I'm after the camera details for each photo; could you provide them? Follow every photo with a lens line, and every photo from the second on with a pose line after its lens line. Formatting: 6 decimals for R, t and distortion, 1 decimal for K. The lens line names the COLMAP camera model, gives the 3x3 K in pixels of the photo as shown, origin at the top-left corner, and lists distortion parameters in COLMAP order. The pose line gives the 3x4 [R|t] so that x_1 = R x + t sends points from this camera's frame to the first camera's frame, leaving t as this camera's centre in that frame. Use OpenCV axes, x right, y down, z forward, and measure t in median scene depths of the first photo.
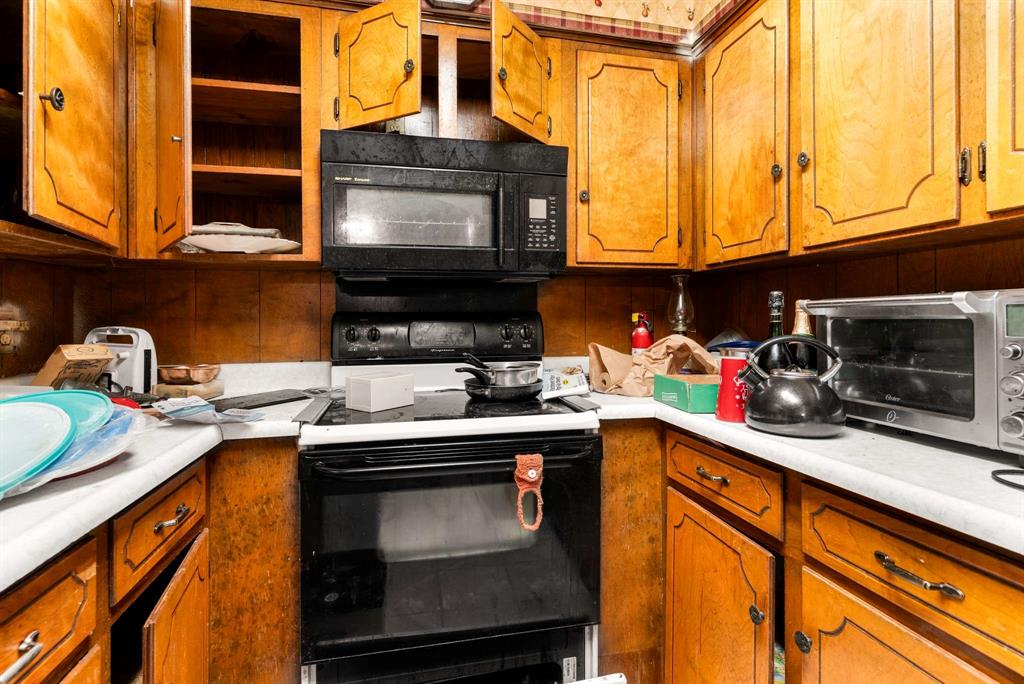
lens RADIAL K [[507.9, 0, 510.9], [0, 507.9, 319.4], [0, 0, 1]] dist [0.003011, 0.000007]
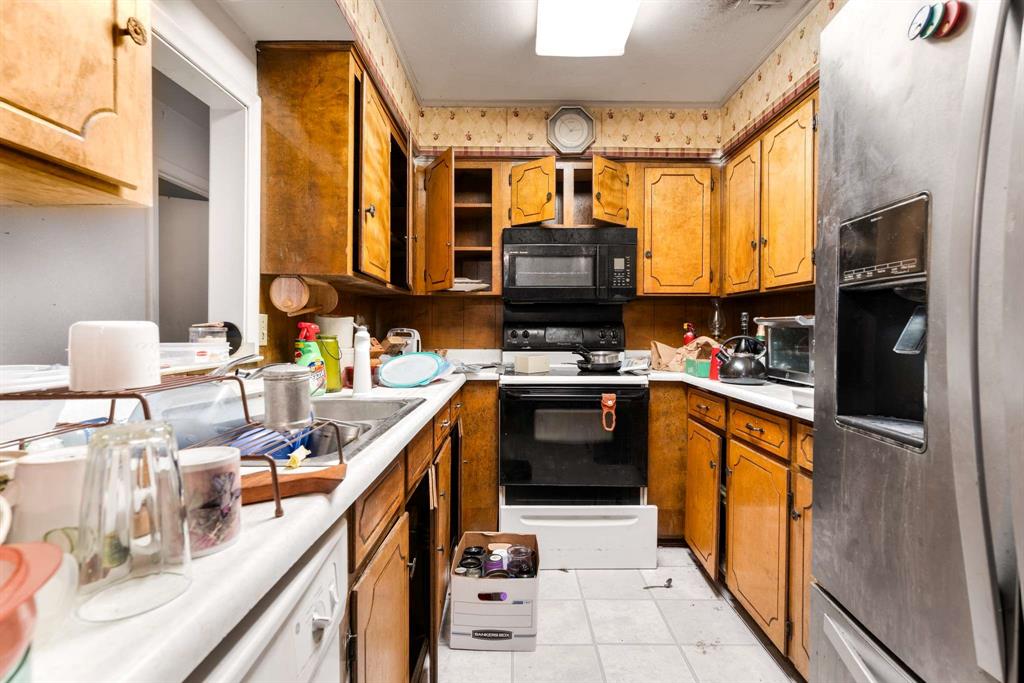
lens RADIAL K [[507.9, 0, 510.9], [0, 507.9, 318.9], [0, 0, 1]] dist [0.003011, 0.000007]
pose [[0.975802, 0.005834, -0.218577, 0.072911], [-0.009056, 0.999865, -0.013739, 0.001156], [0.218468, 0.015386, 0.975723, -0.803308]]
